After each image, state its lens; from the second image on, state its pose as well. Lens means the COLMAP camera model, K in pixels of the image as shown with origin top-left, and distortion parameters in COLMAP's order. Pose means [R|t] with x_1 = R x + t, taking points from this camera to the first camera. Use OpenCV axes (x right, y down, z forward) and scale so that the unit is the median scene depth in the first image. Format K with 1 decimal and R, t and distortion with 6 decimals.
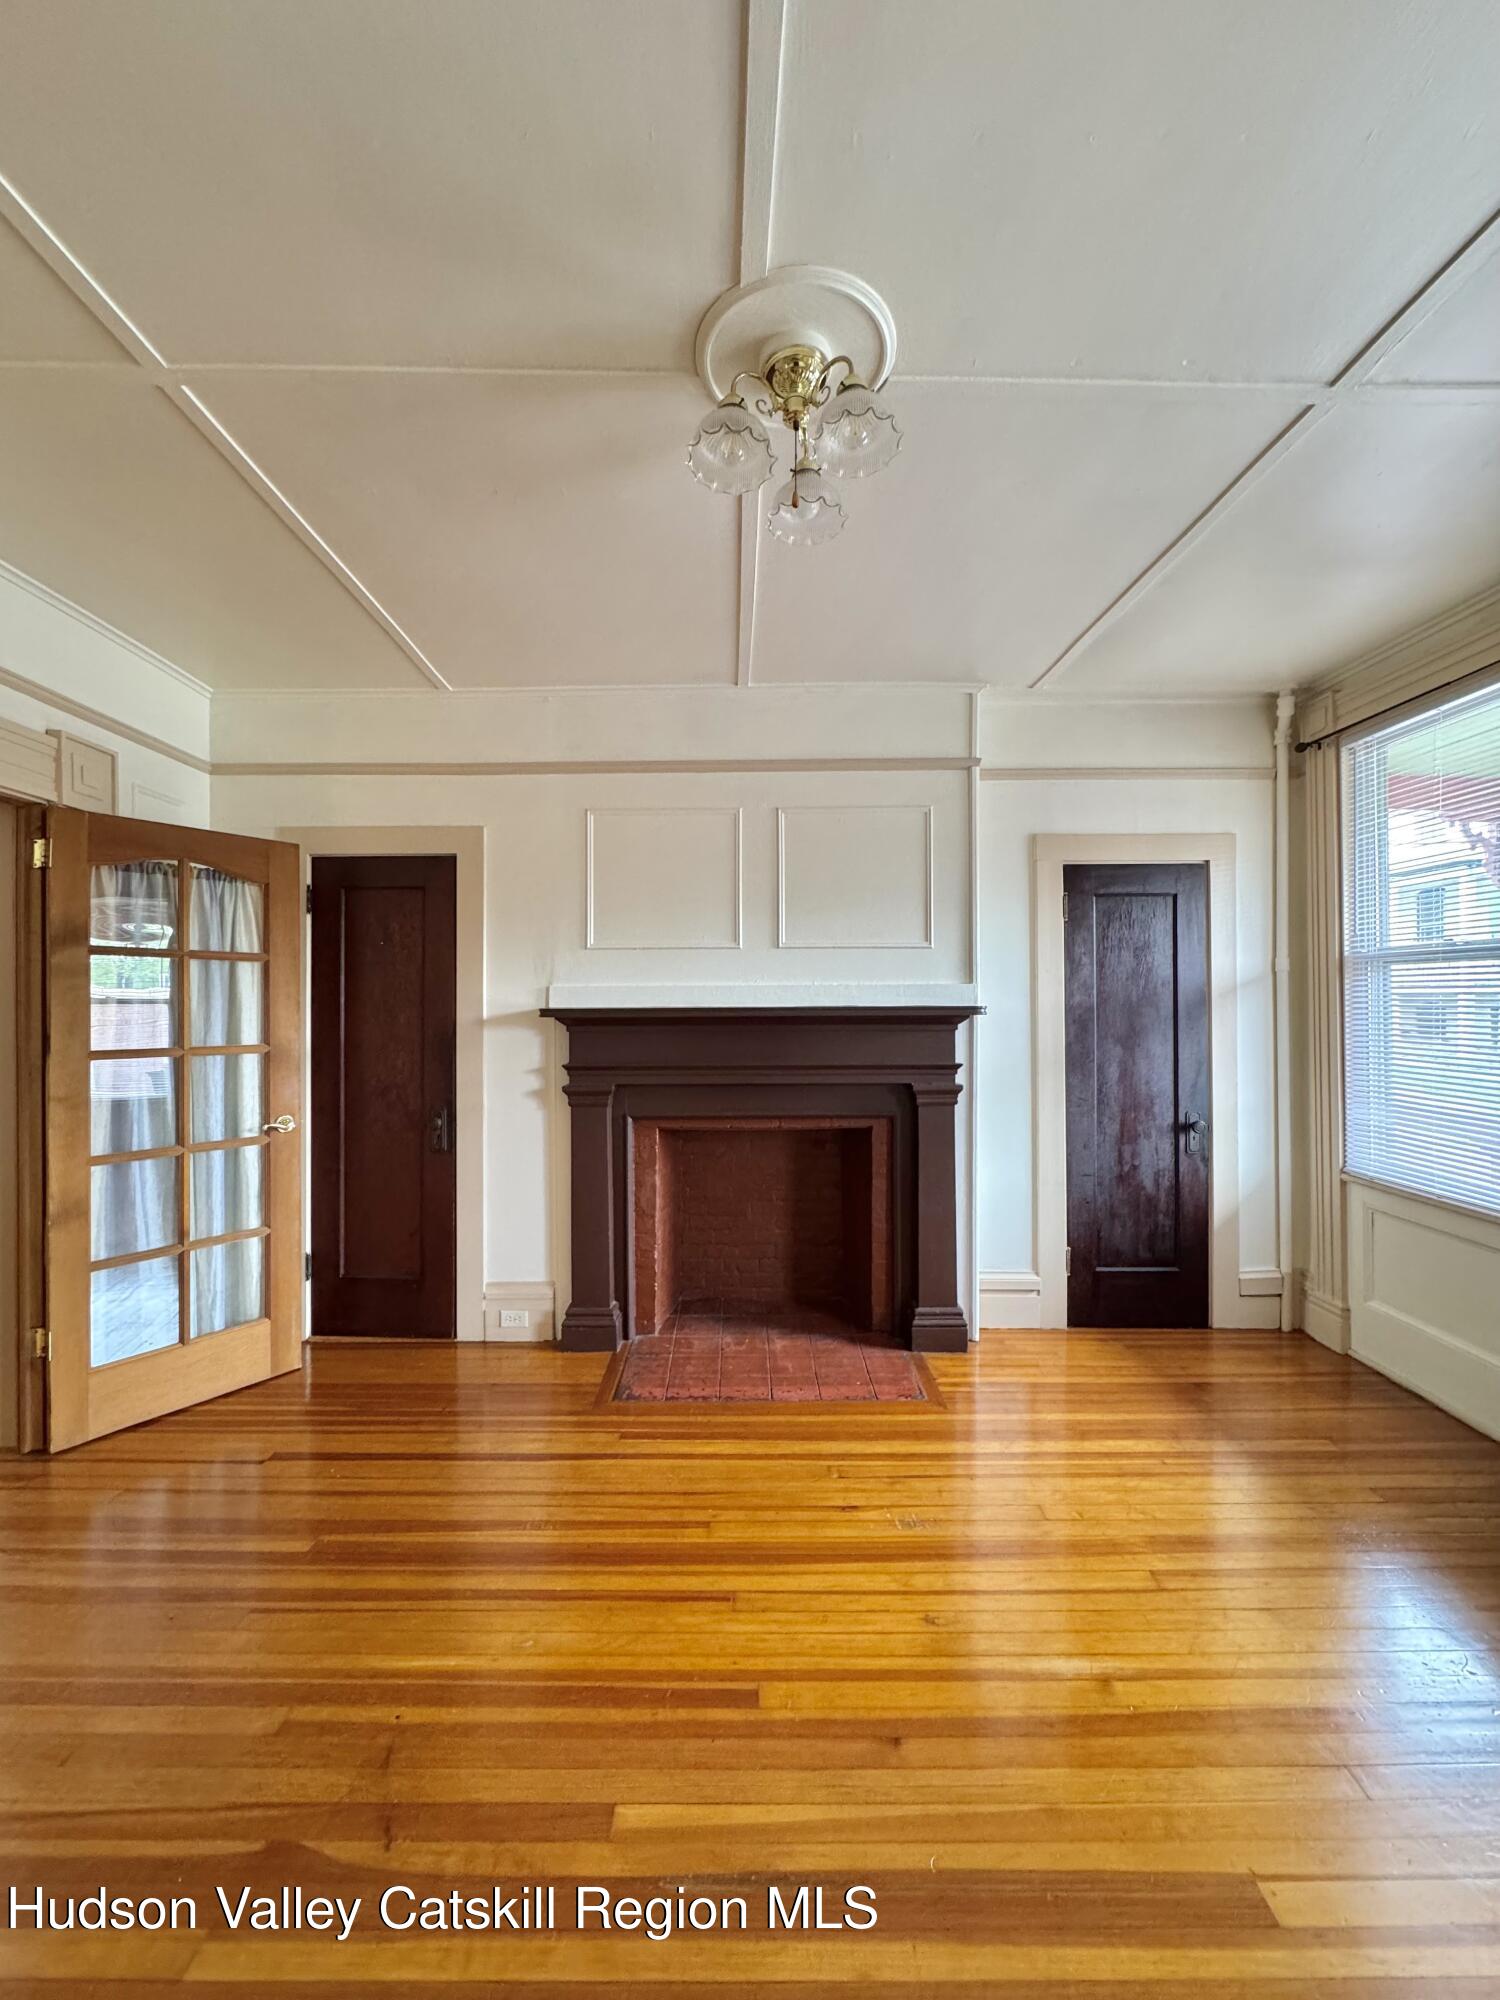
lens RADIAL K [[795.8, 0, 746.4], [0, 795.8, 1004.4], [0, 0, 1]] dist [-0.002938, 0.000361]
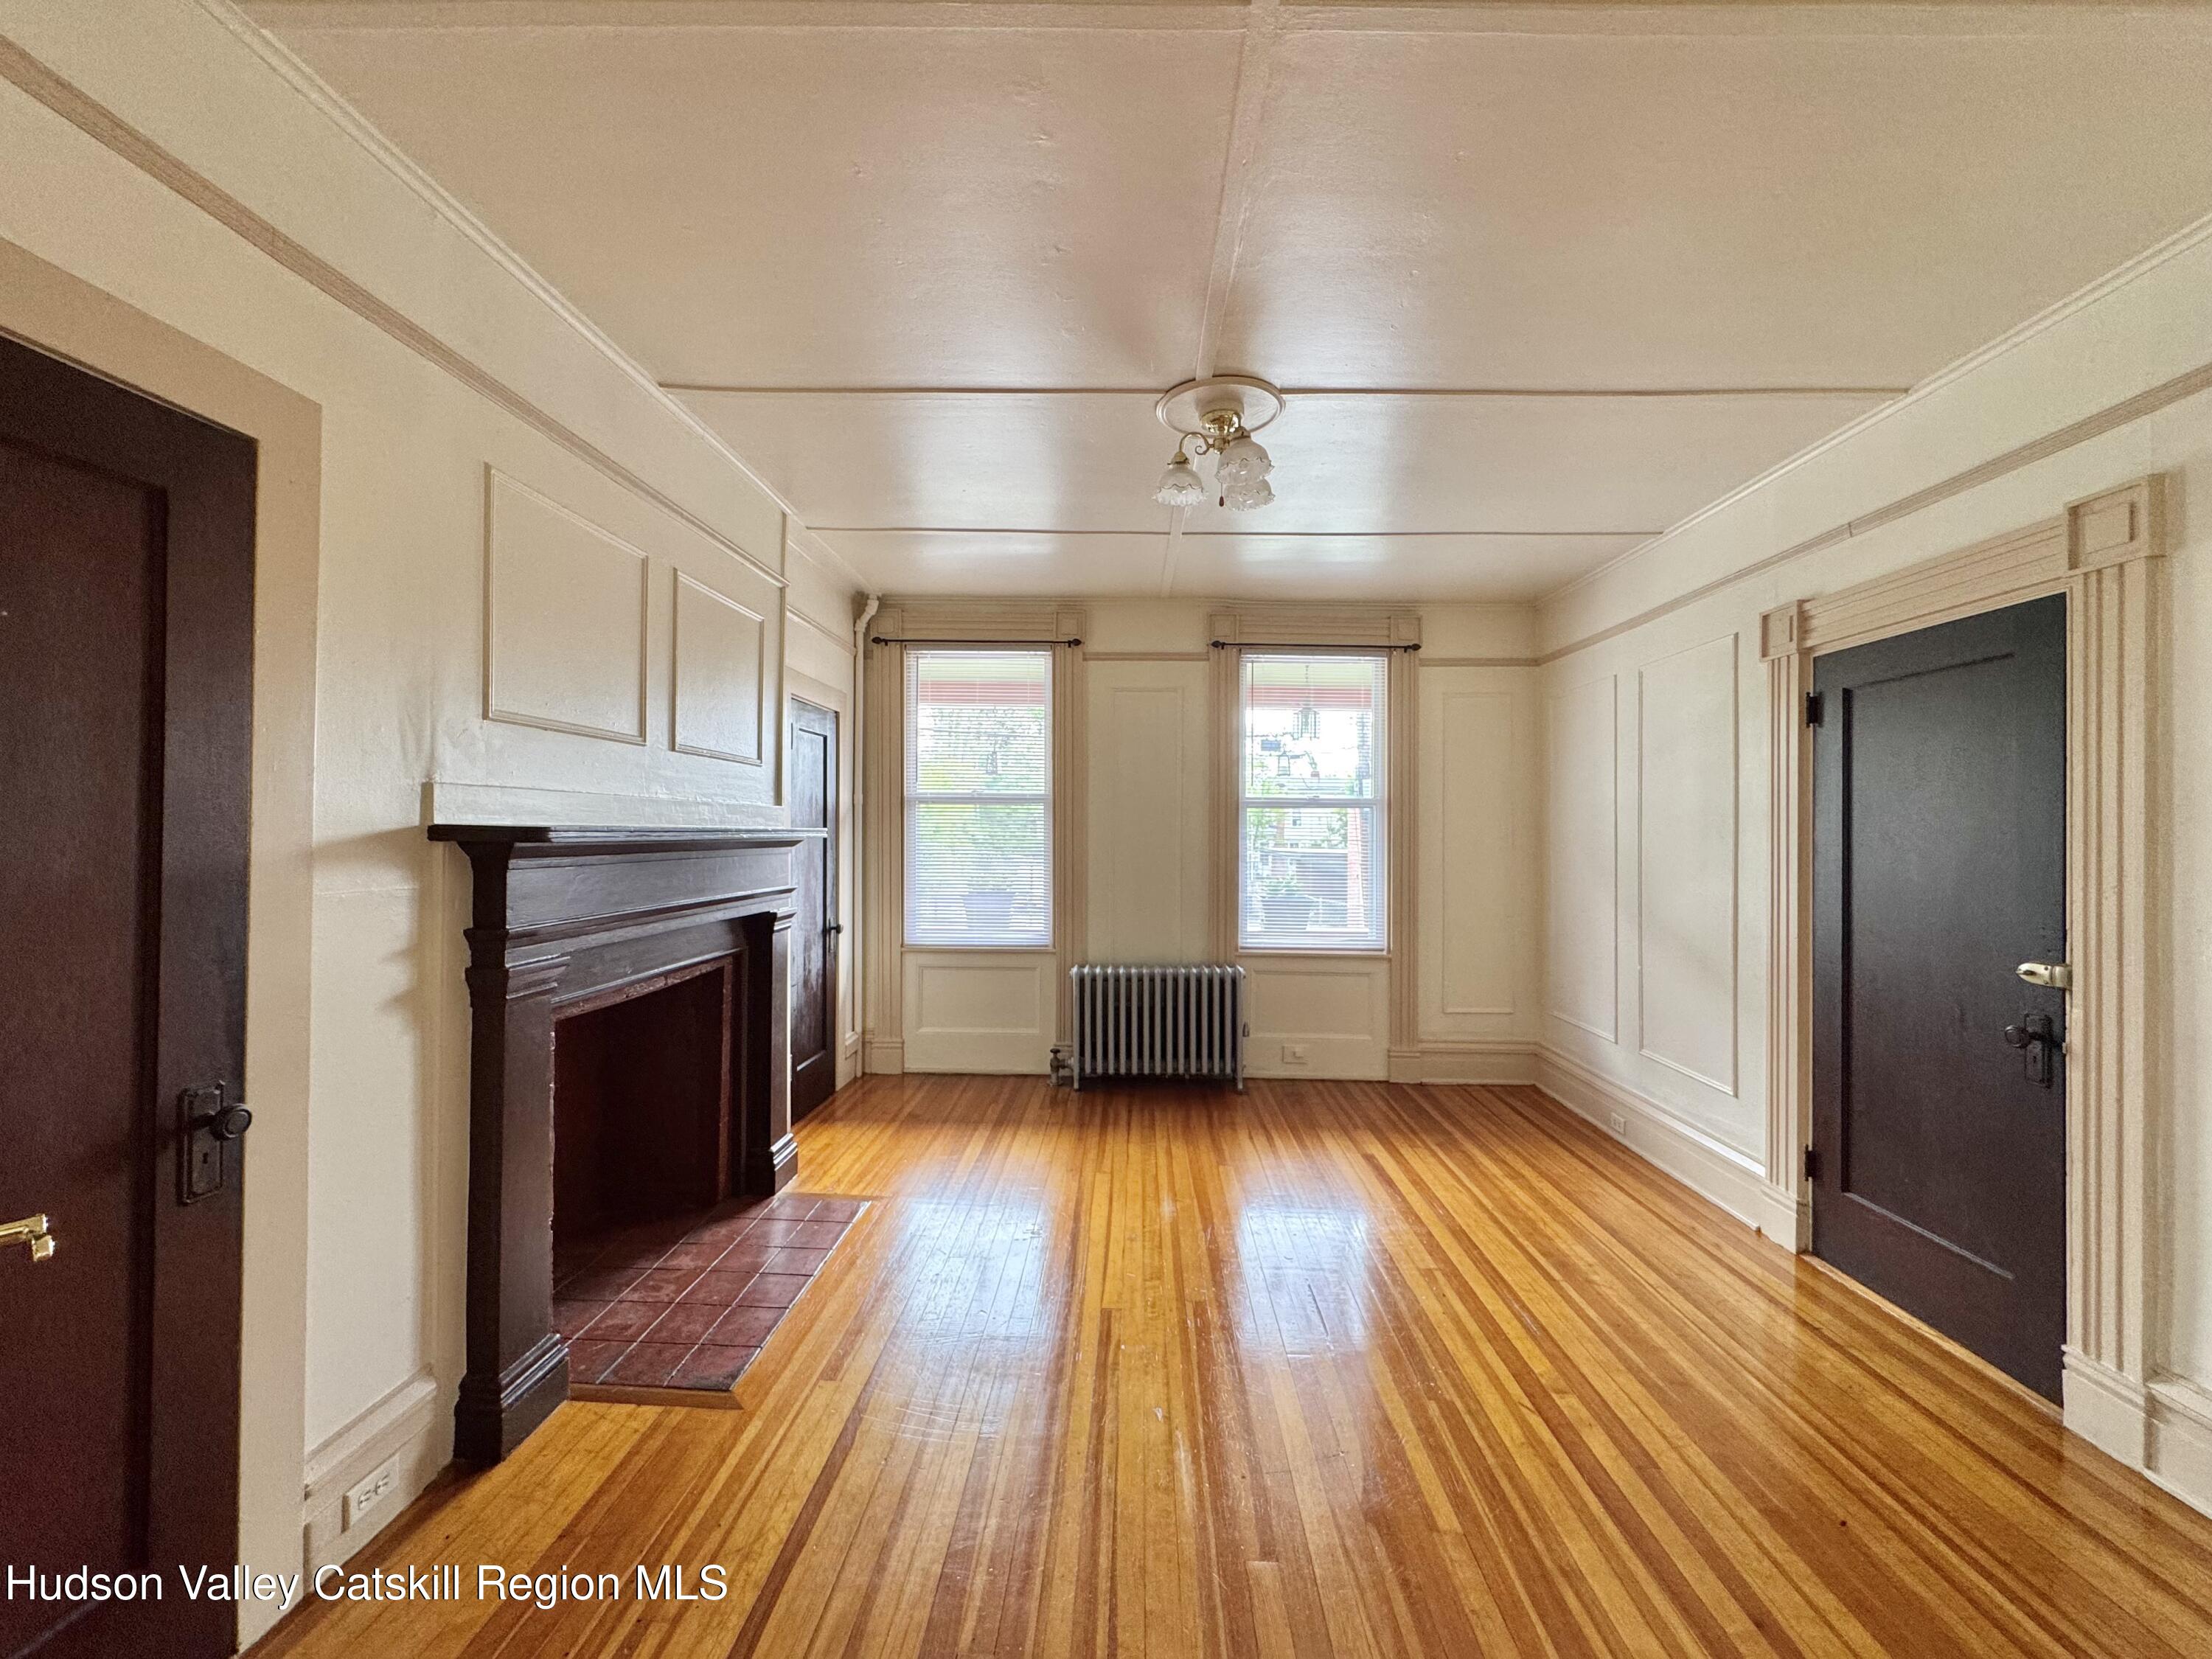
lens RADIAL K [[880.2, 0, 1111.9], [0, 880.2, 830.0], [0, 0, 1]] dist [-0.002938, 0.000361]
pose [[0.027580, 0.007100, 0.999594, -0.806388], [-0.009512, 0.999931, -0.006840, 0.007797], [-0.999574, -0.009319, 0.027646, 0.562661]]
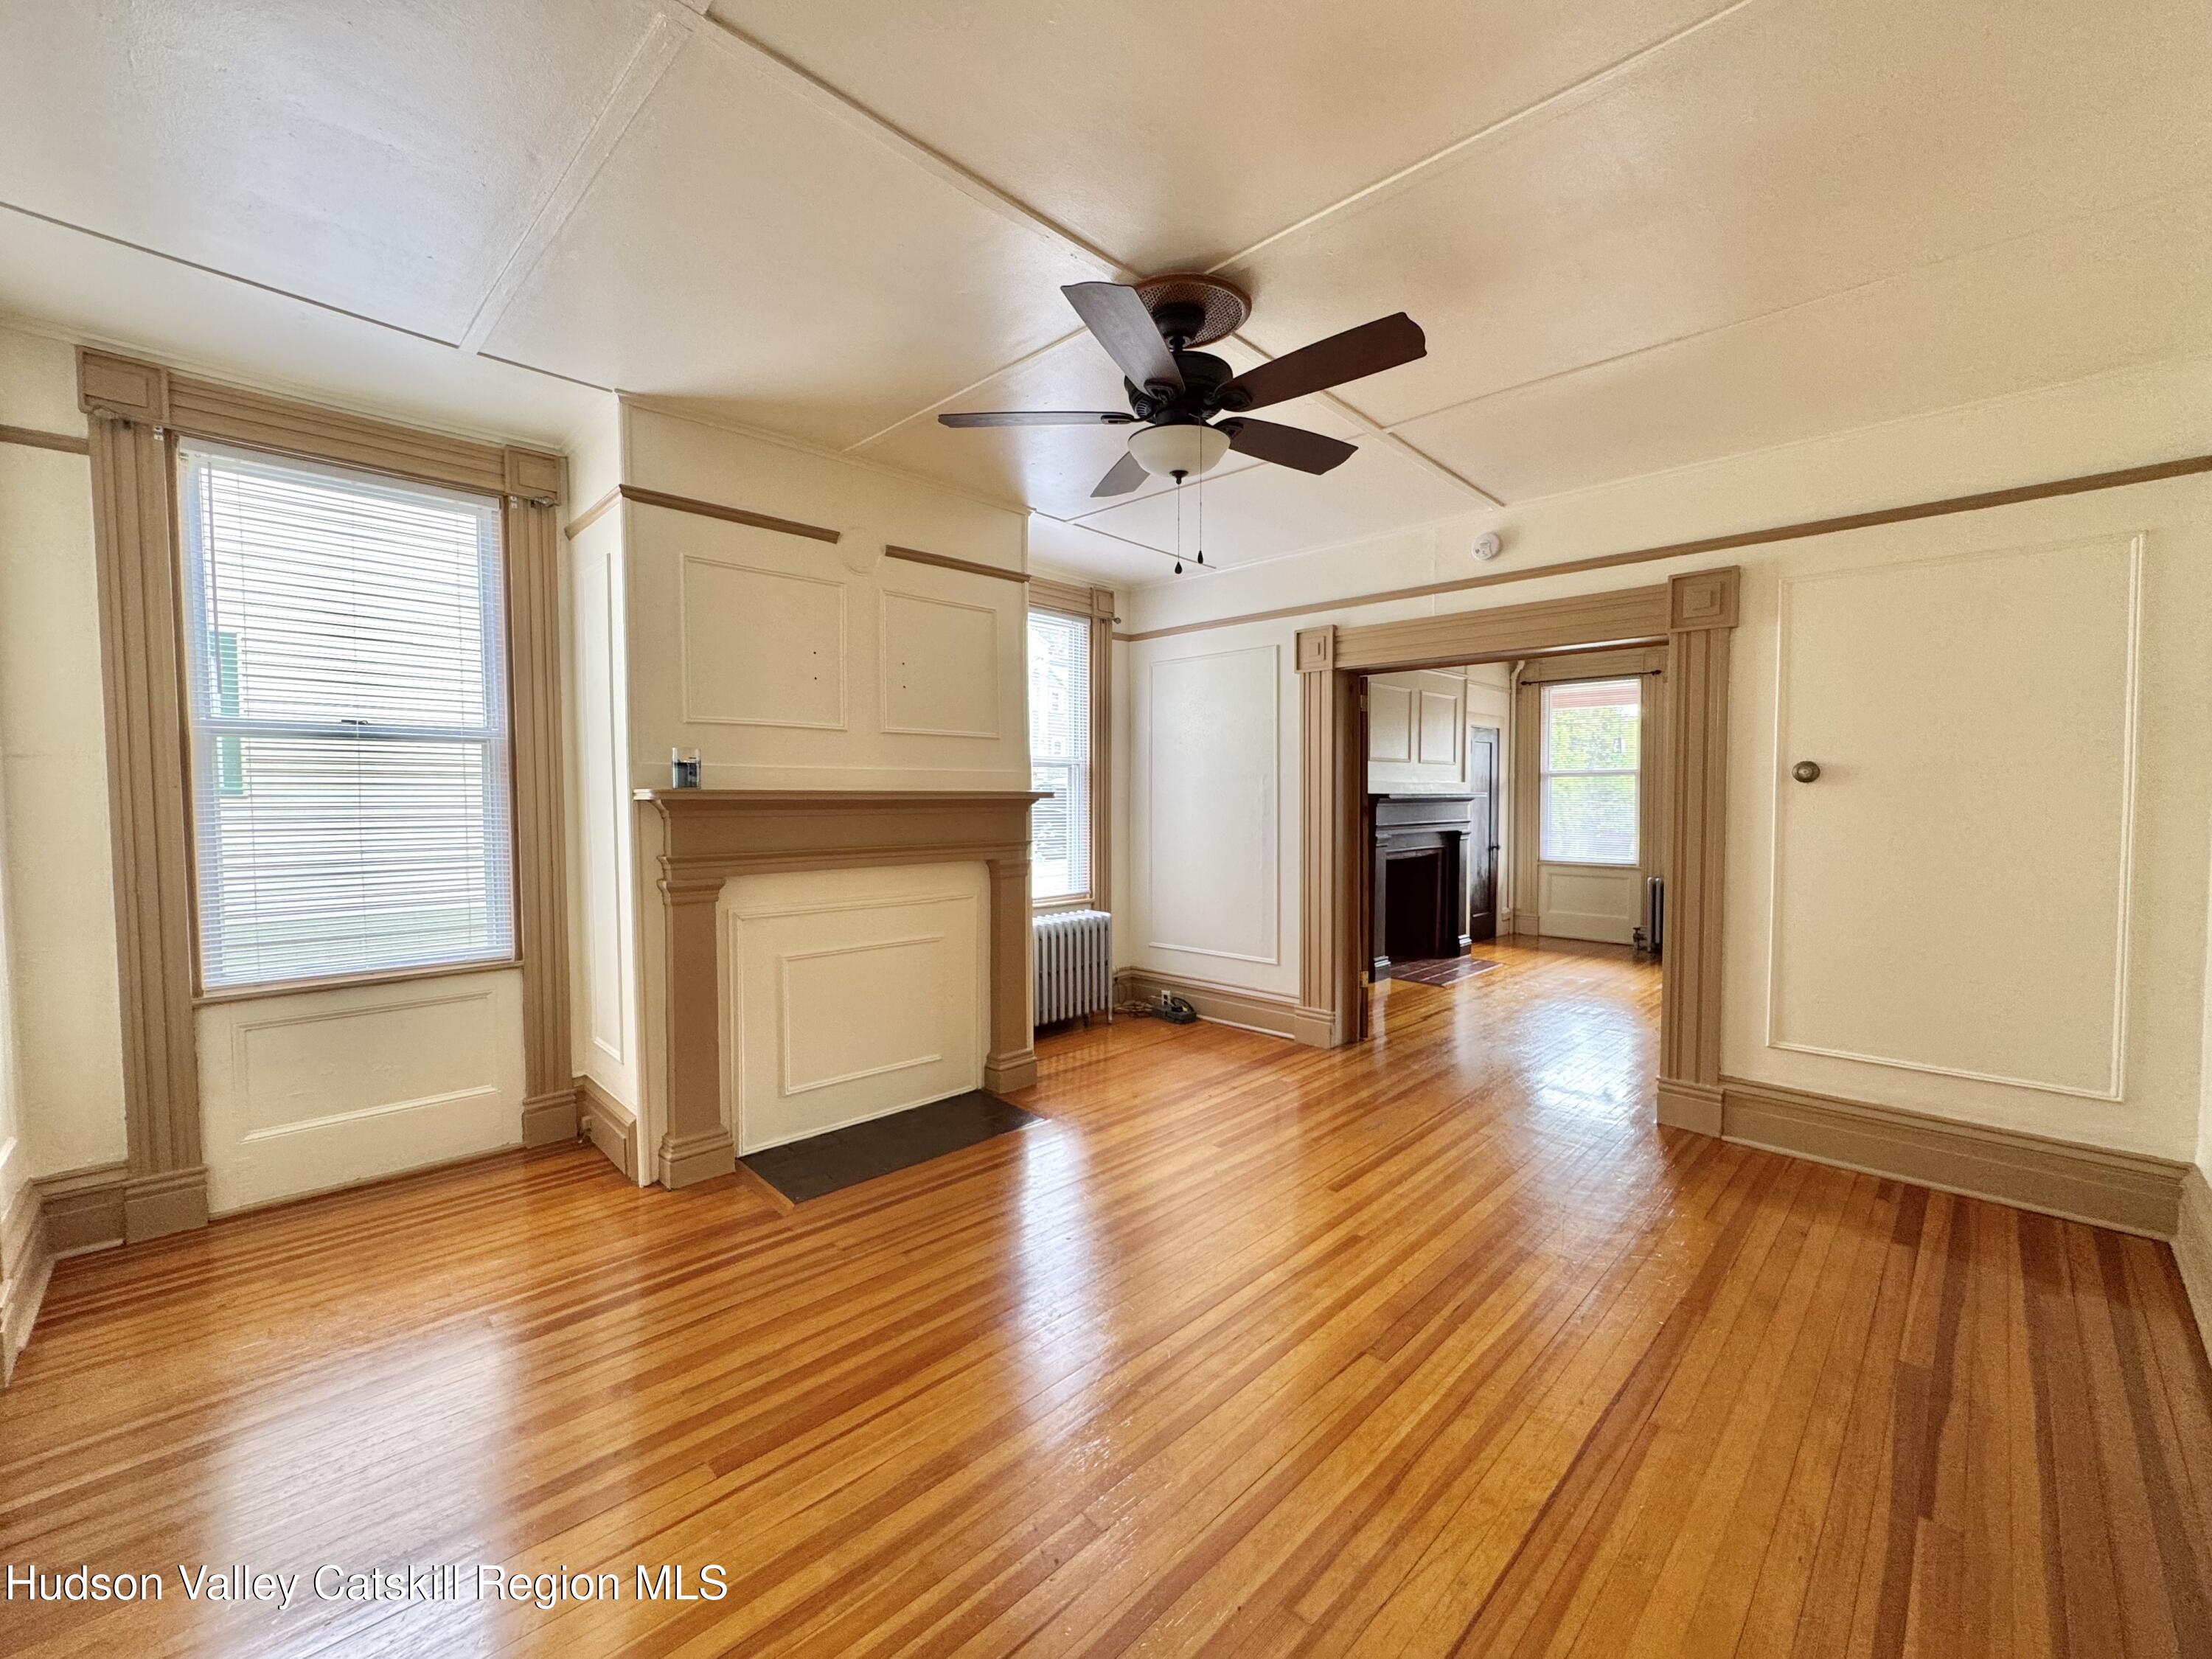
lens RADIAL K [[880.2, 0, 1107.9], [0, 880.2, 820.3], [0, 0, 1]] dist [-0.002938, 0.000361]
pose [[0.712193, -0.019770, 0.701706, -2.045014], [-0.005647, 0.999410, 0.033889, 0.000824], [-0.701961, -0.028099, 0.711660, 0.001602]]
